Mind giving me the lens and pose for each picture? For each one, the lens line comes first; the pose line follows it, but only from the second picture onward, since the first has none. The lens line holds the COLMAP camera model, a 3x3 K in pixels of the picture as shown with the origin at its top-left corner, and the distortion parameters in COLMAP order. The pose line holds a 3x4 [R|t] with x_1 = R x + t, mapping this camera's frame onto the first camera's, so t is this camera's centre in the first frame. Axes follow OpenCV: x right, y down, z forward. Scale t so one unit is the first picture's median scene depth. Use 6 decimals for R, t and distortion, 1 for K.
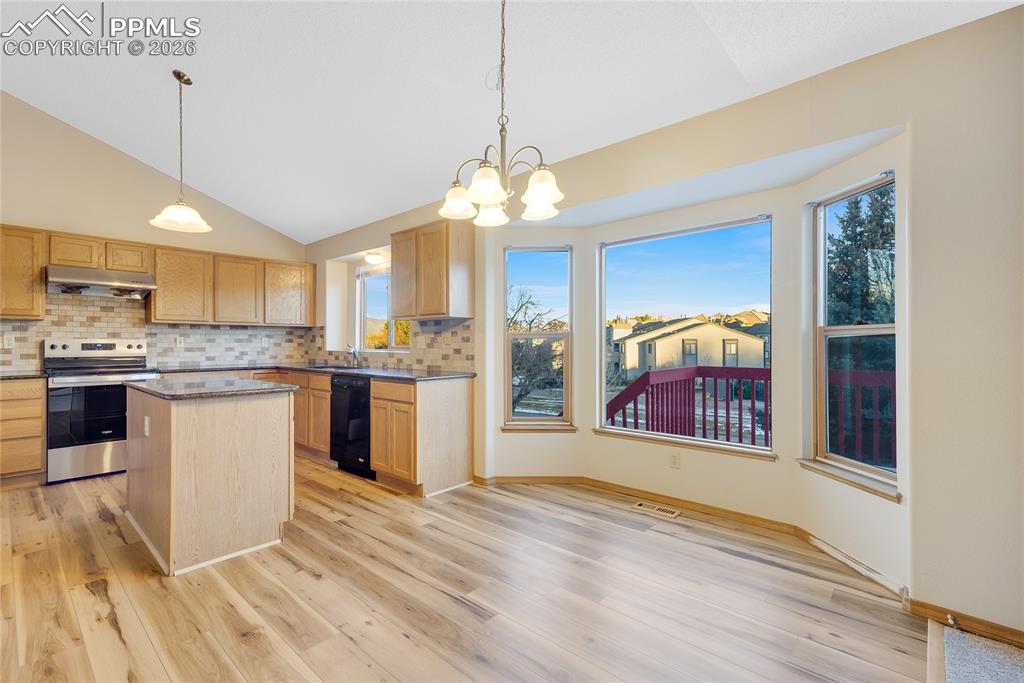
lens RADIAL K [[458.7, 0, 487.2], [0, 458.7, 344.1], [0, 0, 1]] dist [0.002839, -0.000041]
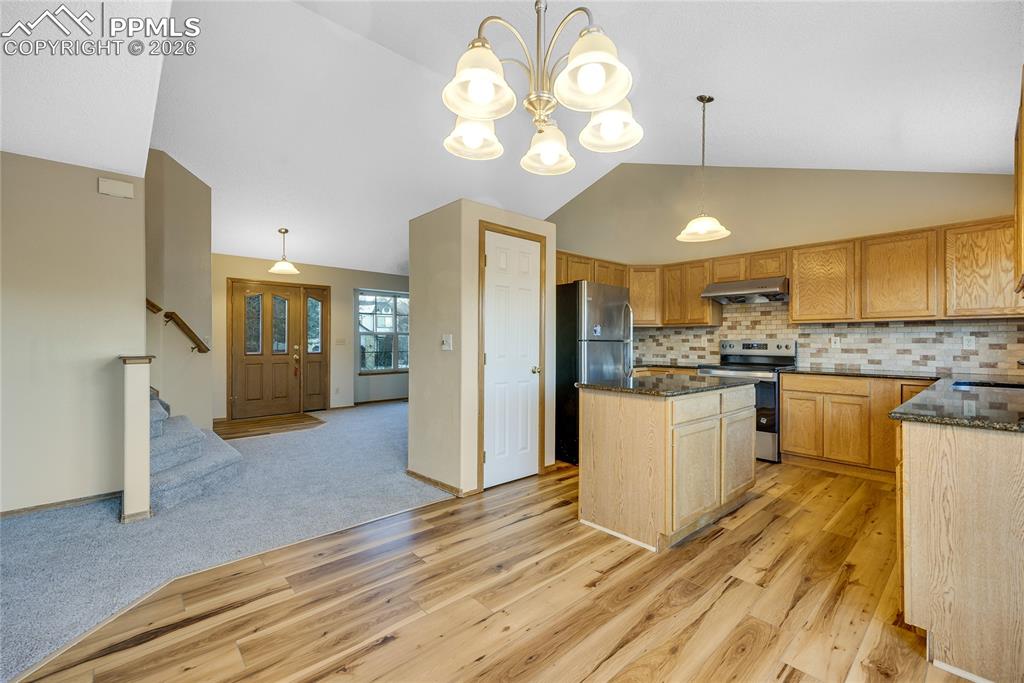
lens RADIAL K [[428.3, 0, 509.7], [0, 428.3, 339.7], [0, 0, 1]] dist [0.016545, -0.000275]
pose [[-0.082659, -0.003428, -0.996572, 0.279318], [-0.003956, 0.999987, -0.003112, -0.005026], [0.996570, 0.003685, -0.082672, 0.450799]]
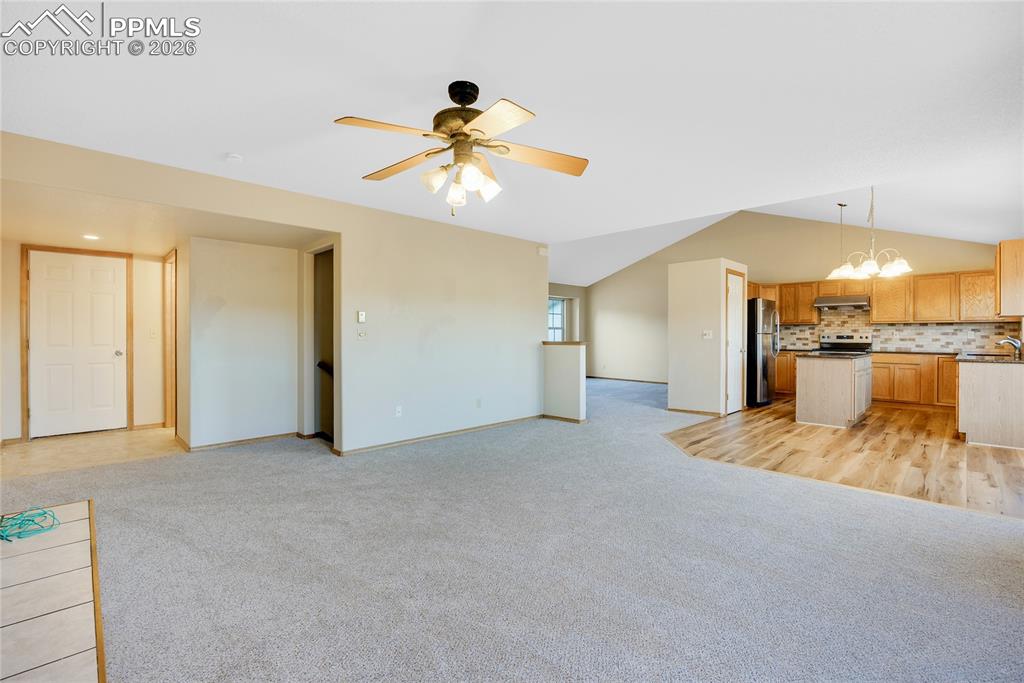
lens RADIAL K [[478.5, 0, 513.0], [0, 478.5, 335.1], [0, 0, 1]] dist [0.016290, -0.000441]
pose [[-0.001570, 0.002361, -0.999996, 1.059625], [-0.004595, 0.999987, 0.002368, -0.001374], [0.999988, 0.004599, -0.001559, -0.325255]]
